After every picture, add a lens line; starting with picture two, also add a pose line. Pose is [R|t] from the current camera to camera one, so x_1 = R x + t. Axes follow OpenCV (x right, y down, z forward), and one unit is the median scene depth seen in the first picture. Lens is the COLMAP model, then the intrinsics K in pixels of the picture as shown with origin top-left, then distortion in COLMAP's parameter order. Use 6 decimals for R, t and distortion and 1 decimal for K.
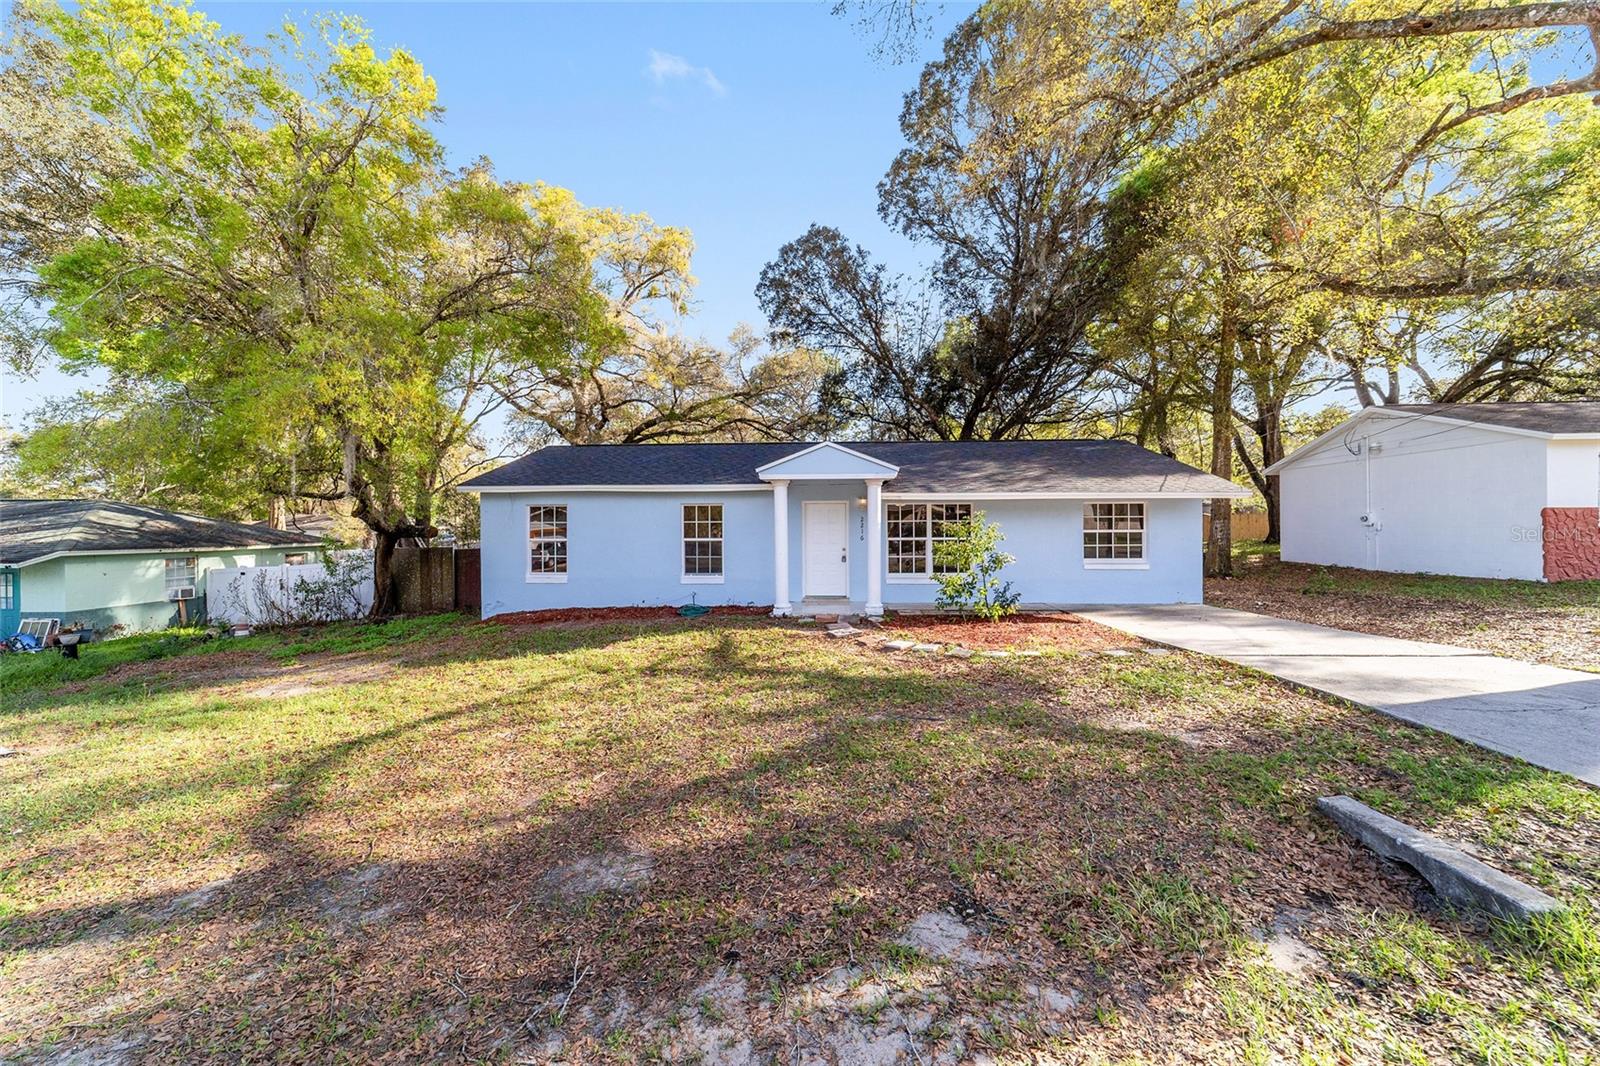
lens RADIAL K [[615.4, 0, 797.7], [0, 615.4, 531.6], [0, 0, 1]] dist [-0.015158, 0.006610]
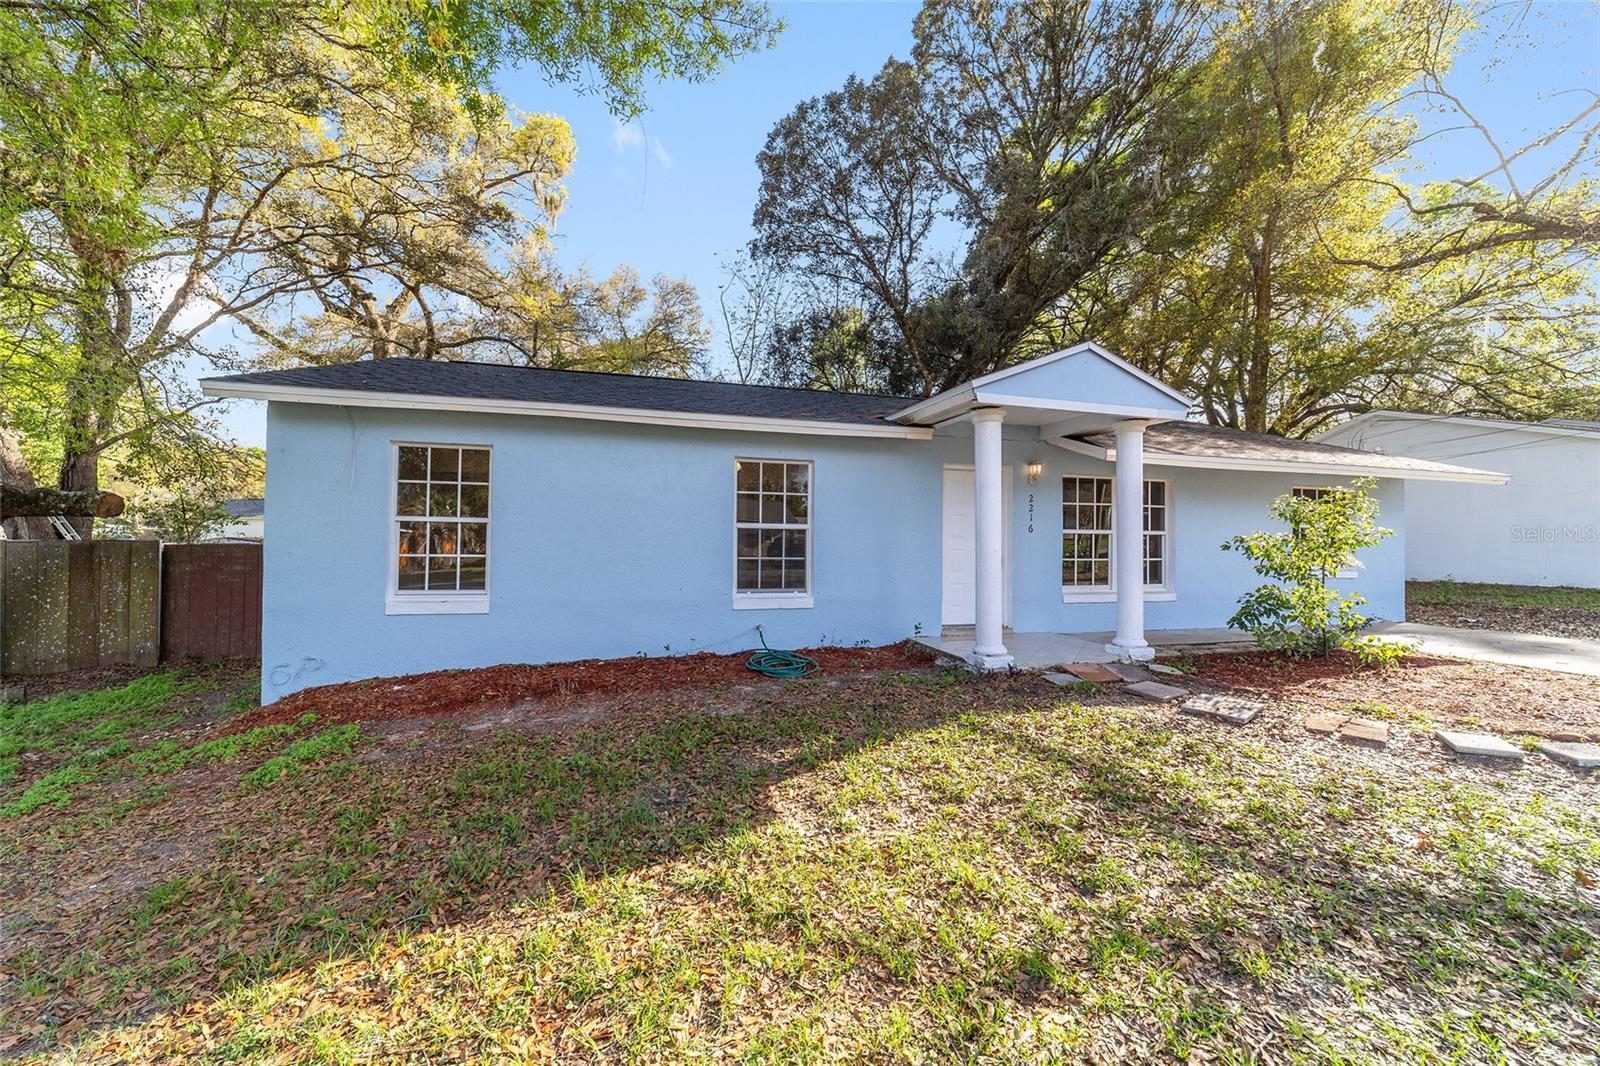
lens RADIAL K [[615.4, 0, 801.5], [0, 615.4, 530.6], [0, 0, 1]] dist [-0.015158, 0.006610]
pose [[0.947024, 0.019822, 0.320551, -0.301574], [-0.013315, 0.999659, -0.022480, 0.028501], [-0.320887, 0.017021, 0.946965, 0.481163]]
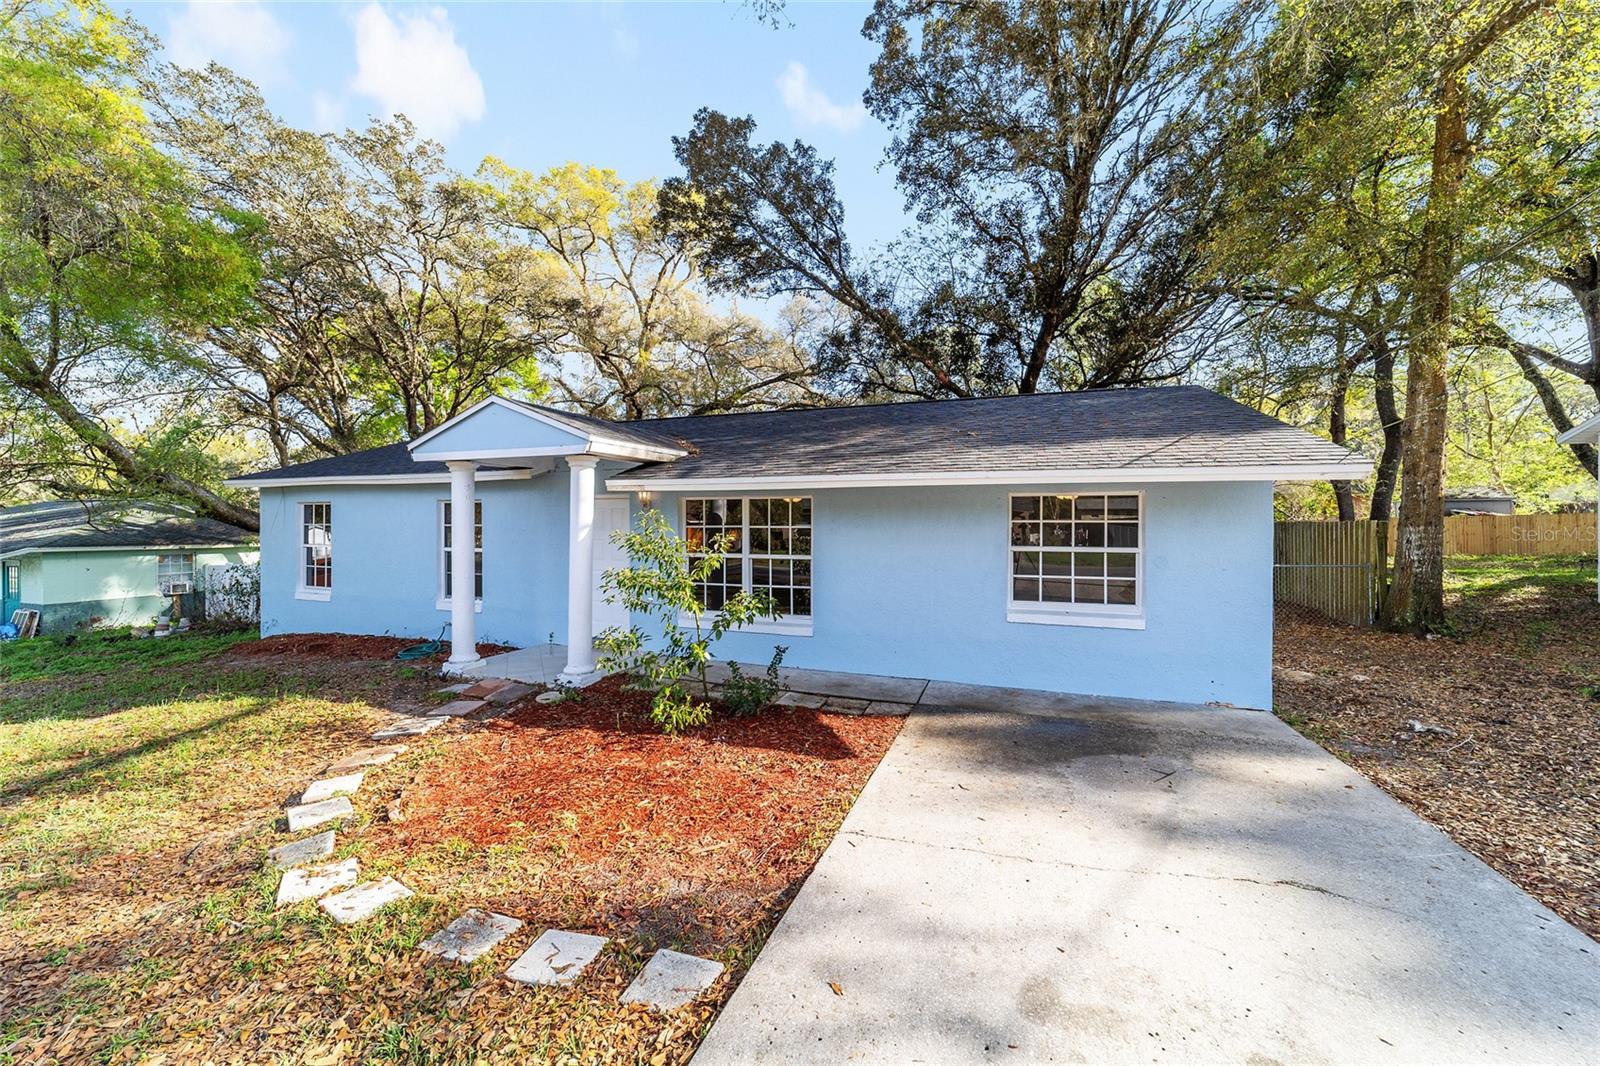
lens RADIAL K [[615.4, 0, 798.2], [0, 615.4, 527.1], [0, 0, 1]] dist [-0.015158, 0.006610]
pose [[0.954693, 0.008774, -0.297462, 0.433089], [-0.009719, 0.999951, -0.001698, -0.015701], [0.297432, 0.004512, 0.954732, 0.429264]]
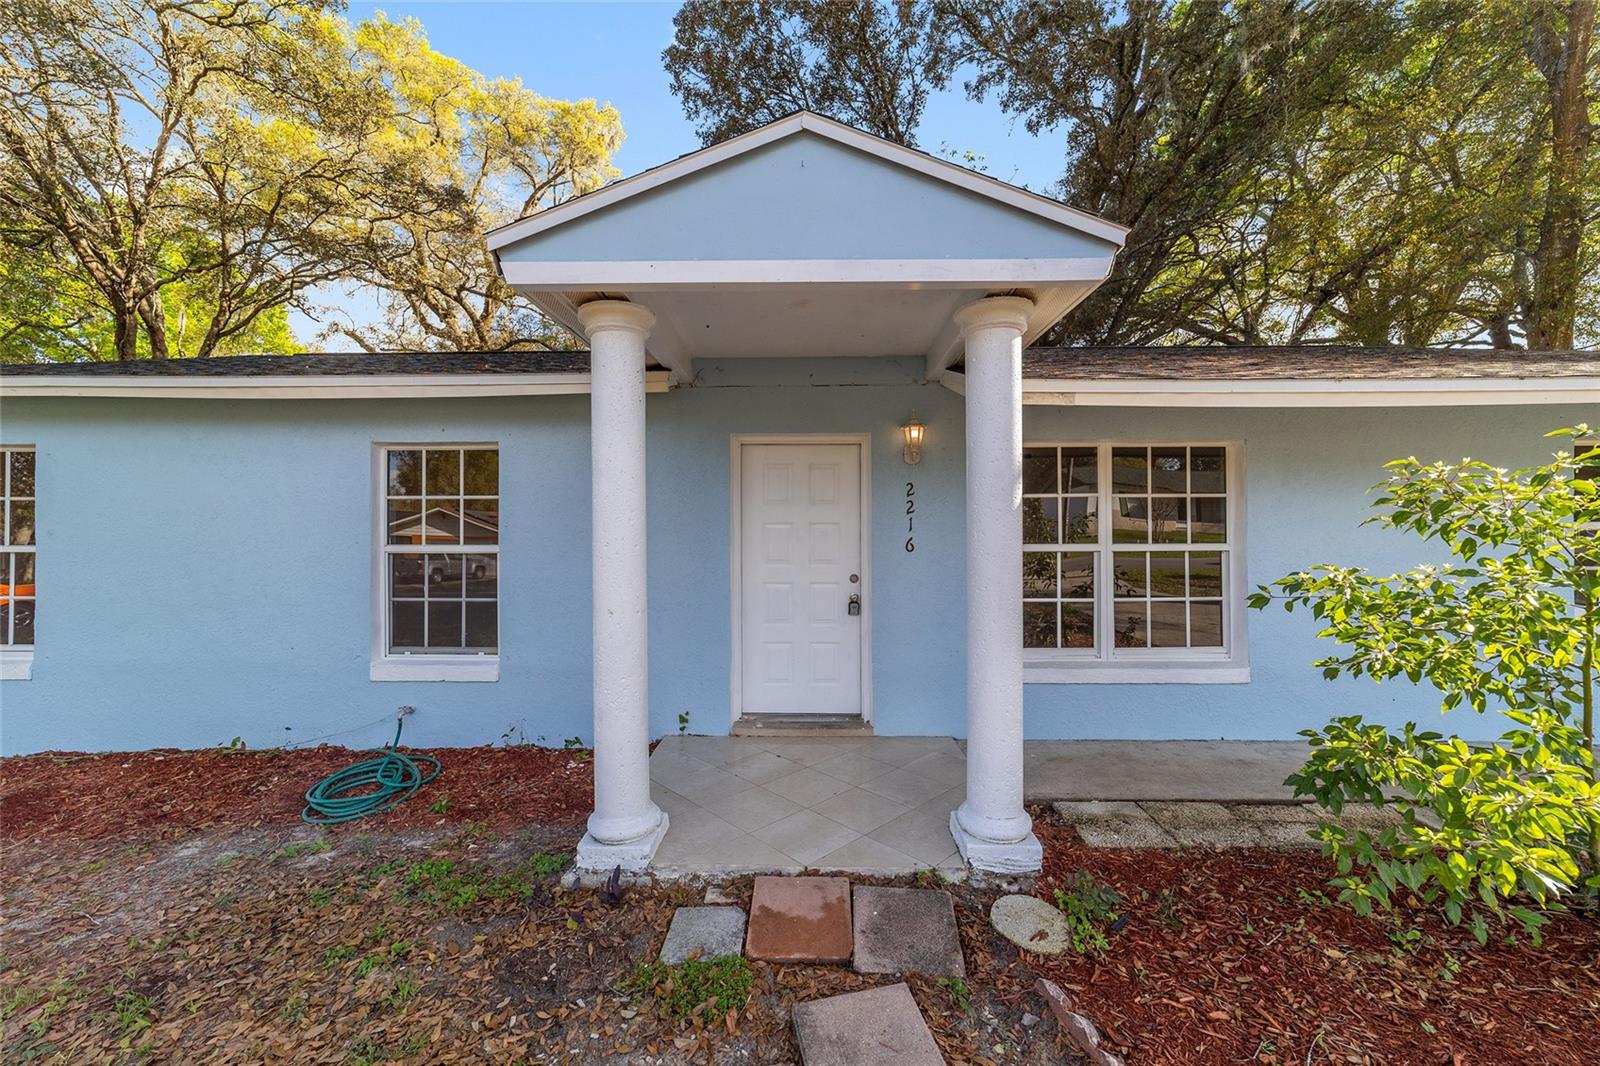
lens RADIAL K [[615.4, 0, 798.0], [0, 615.4, 529.9], [0, 0, 1]] dist [-0.015158, 0.006610]
pose [[0.999530, 0.001857, 0.030609, 0.032883], [-0.001435, 0.999904, -0.013786, 0.006756], [-0.030632, 0.013736, 0.999436, 0.652233]]
